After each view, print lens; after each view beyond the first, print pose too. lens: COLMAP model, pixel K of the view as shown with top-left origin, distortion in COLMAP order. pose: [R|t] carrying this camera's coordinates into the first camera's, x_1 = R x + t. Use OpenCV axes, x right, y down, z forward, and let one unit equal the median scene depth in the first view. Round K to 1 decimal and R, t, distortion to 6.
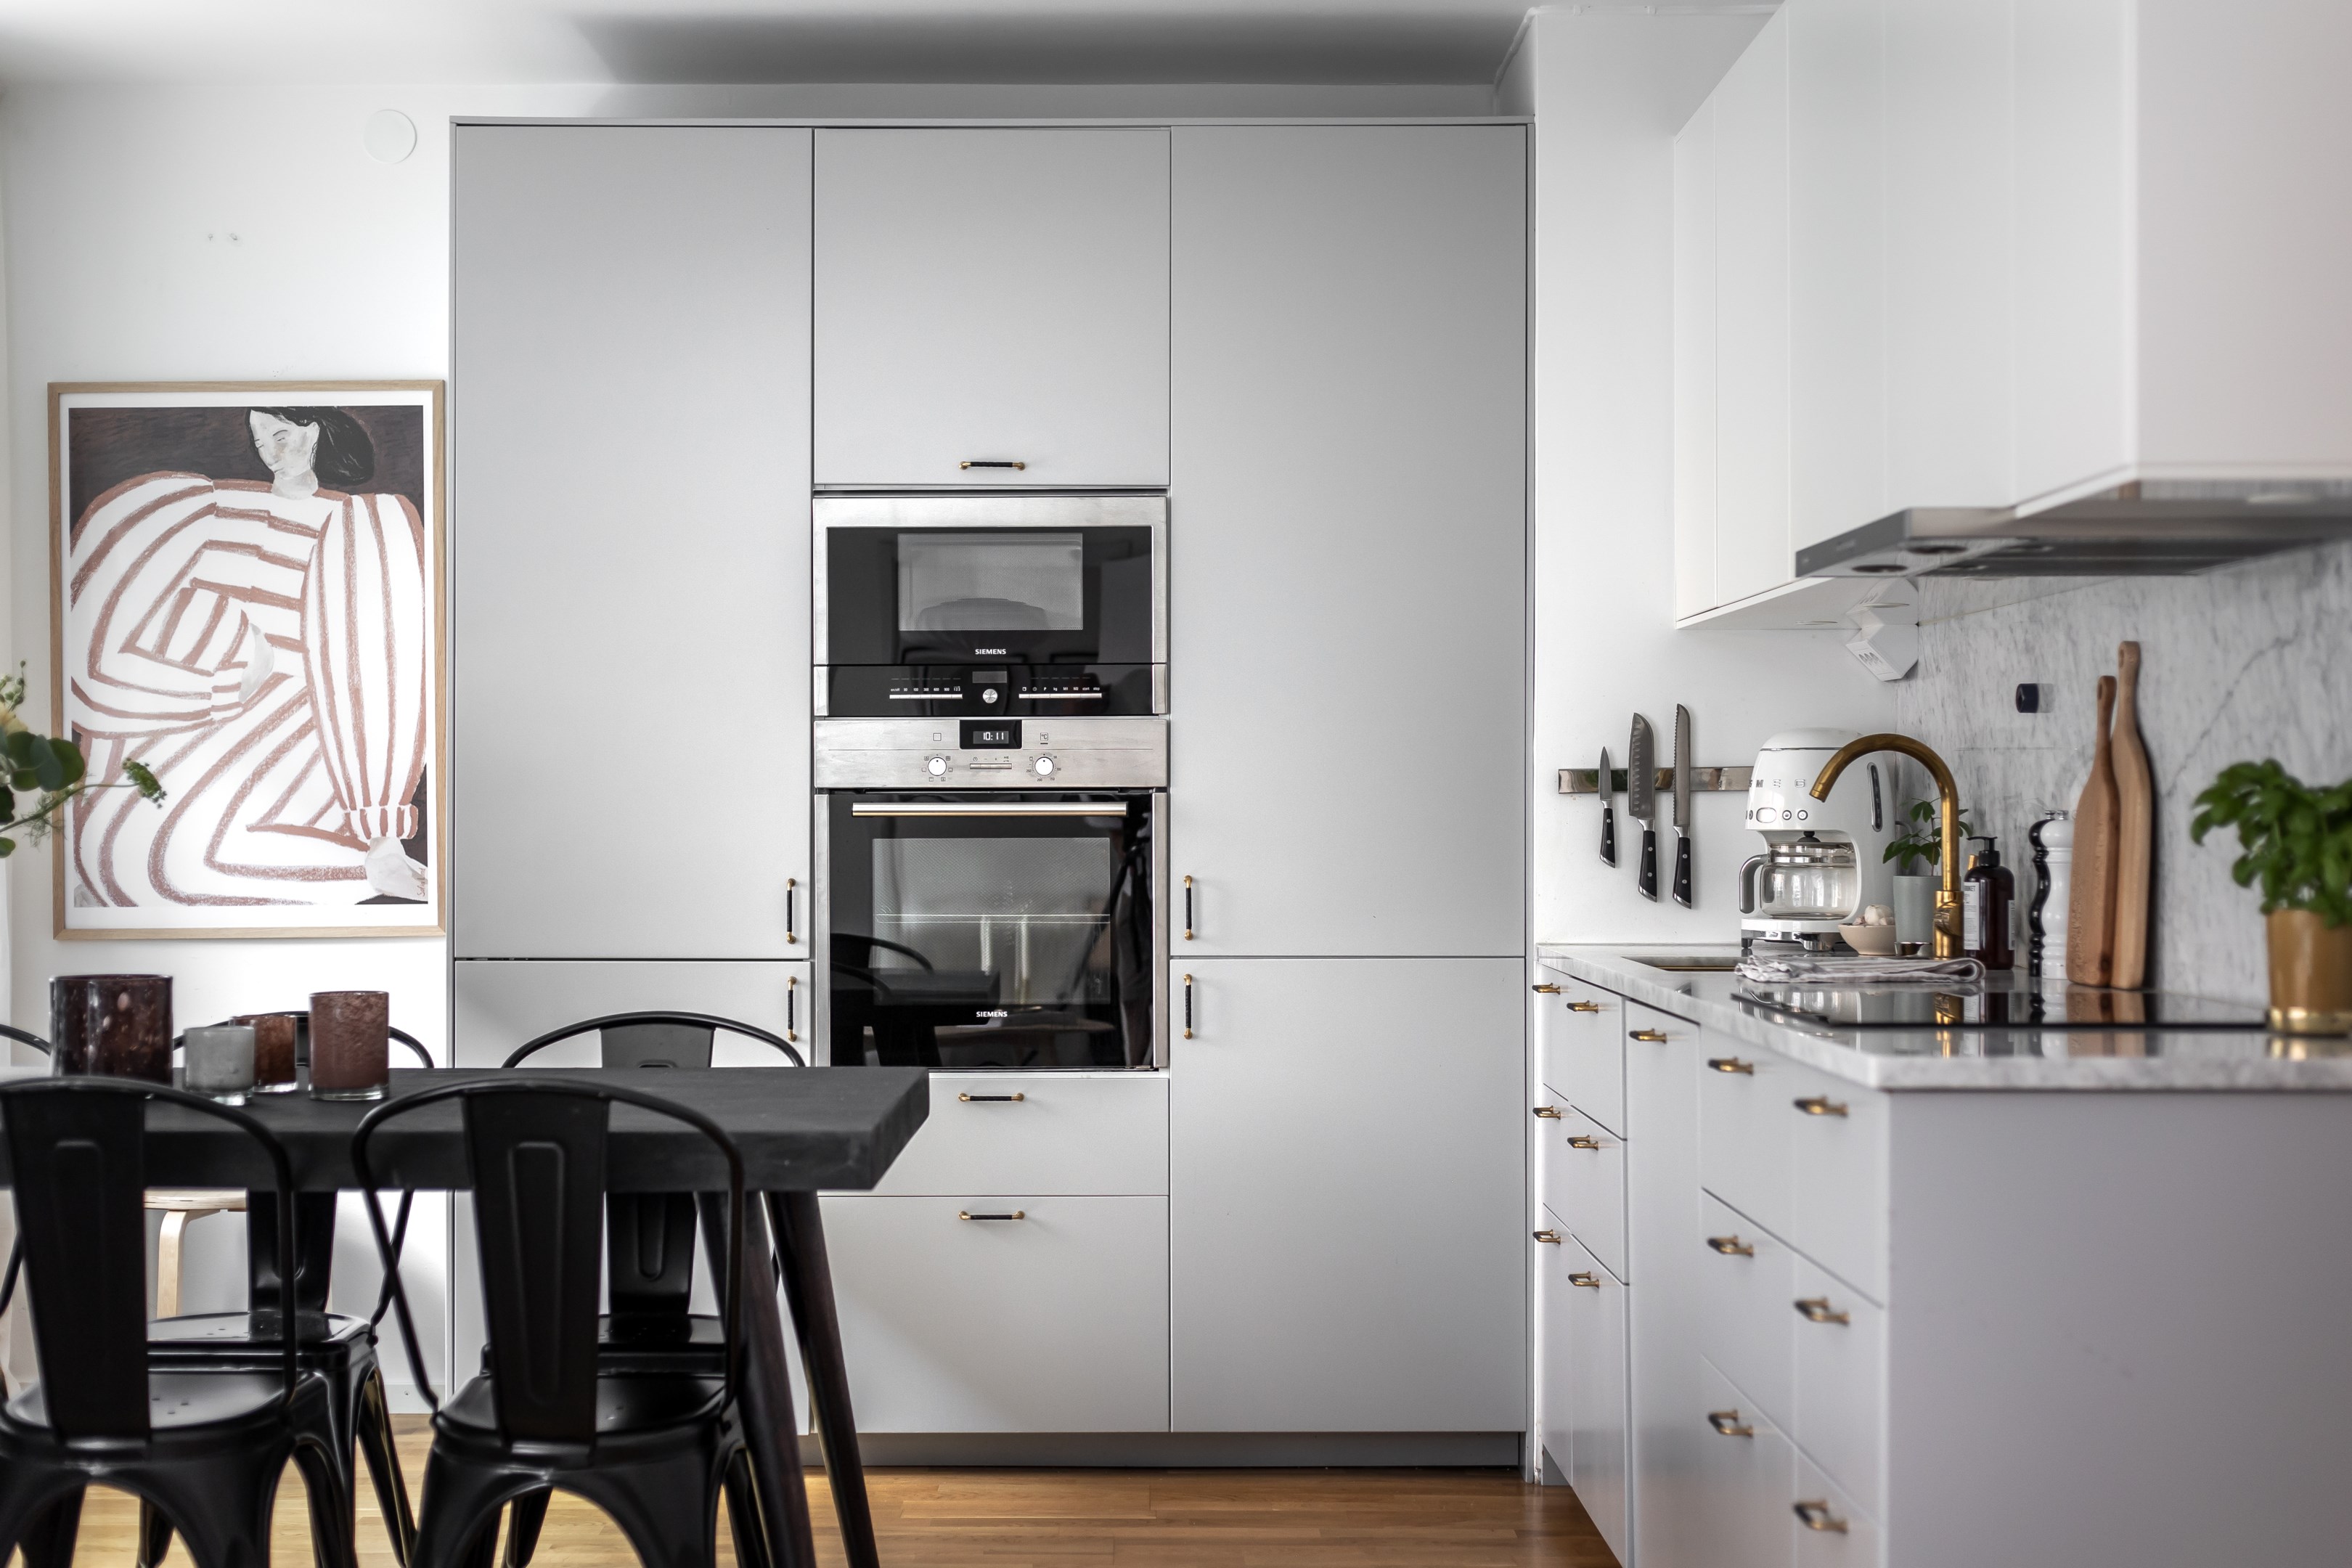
lens RADIAL K [[3418.9, 0, 1135.6], [0, 3418.9, 794.6], [0, 0, 1]] dist [0.012633, -0.034964]
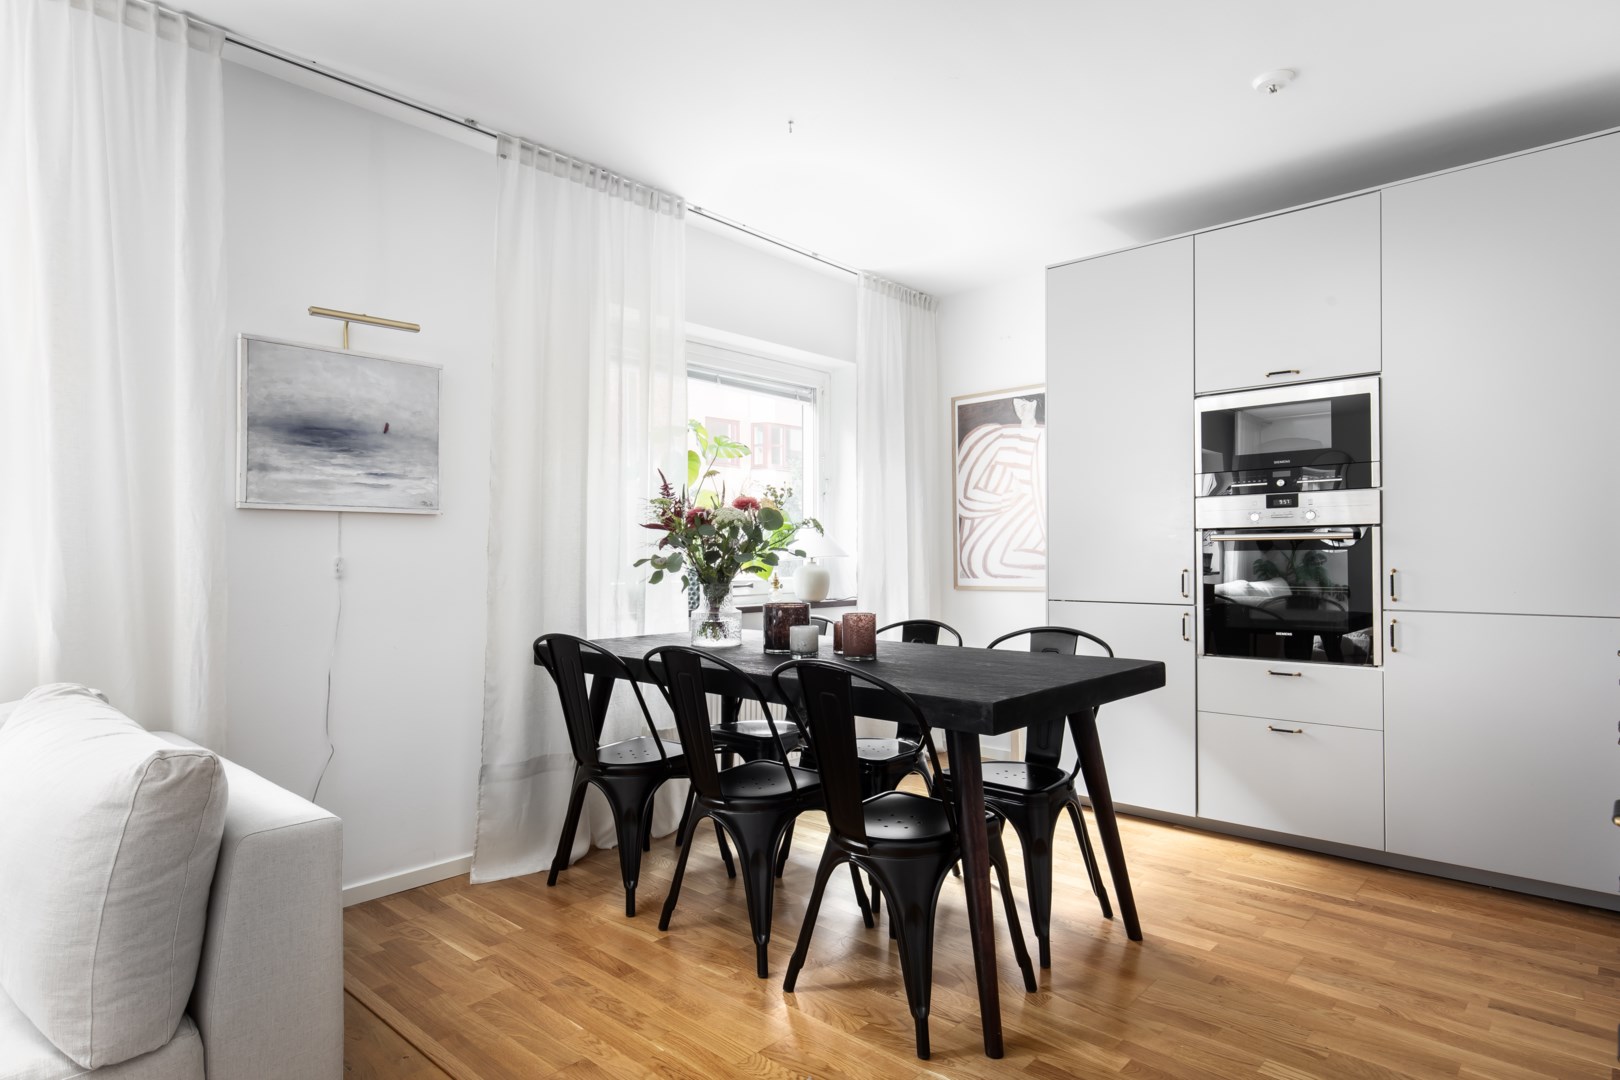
lens RADIAL K [[893.4, 0, 808.7], [0, 893.4, 551.0], [0, 0, 1]] dist [0.004911, 0.001012]
pose [[0.738646, -0.008082, -0.674045, 0.114216], [0.008231, 0.999962, -0.002970, 0.012408], [0.674043, -0.003354, 0.738684, 0.397195]]
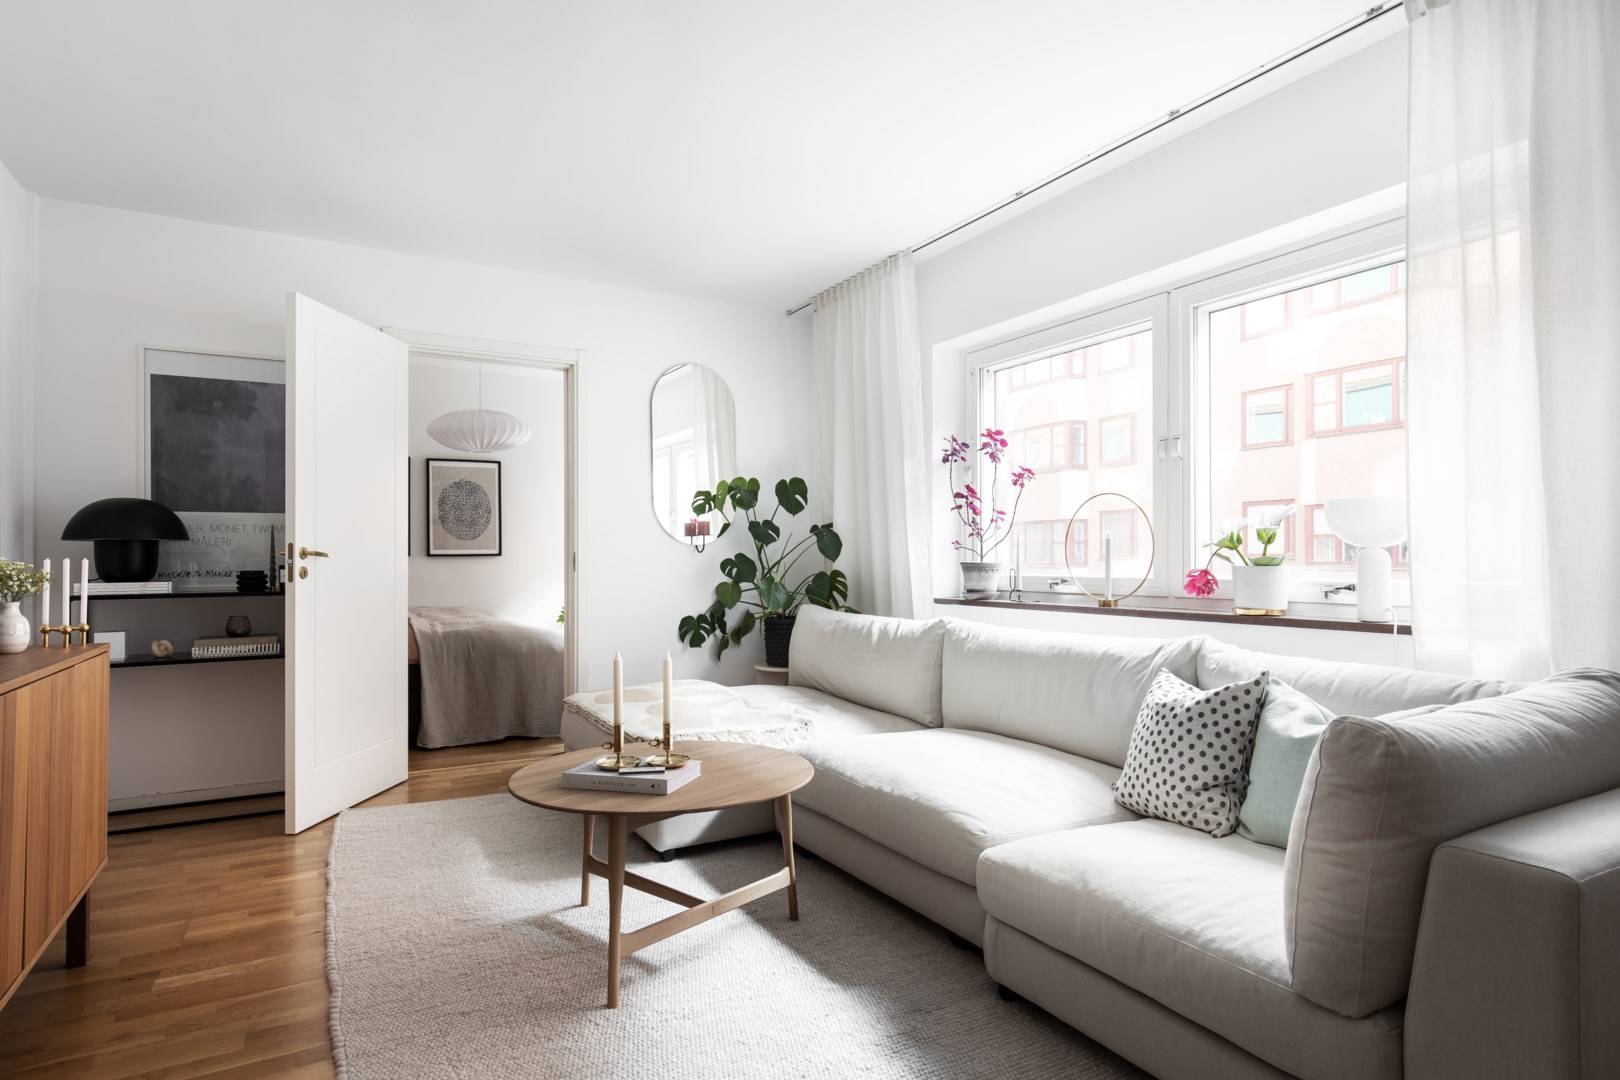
lens RADIAL K [[893.5, 0, 810.8], [0, 893.5, 553.9], [0, 0, 1]] dist [0.006872, 0.000518]
pose [[-0.867379, -0.001336, -0.497646, 0.067505], [0.004818, 0.999927, -0.011082, 0.021839], [0.497624, -0.012010, -0.867310, 0.591011]]
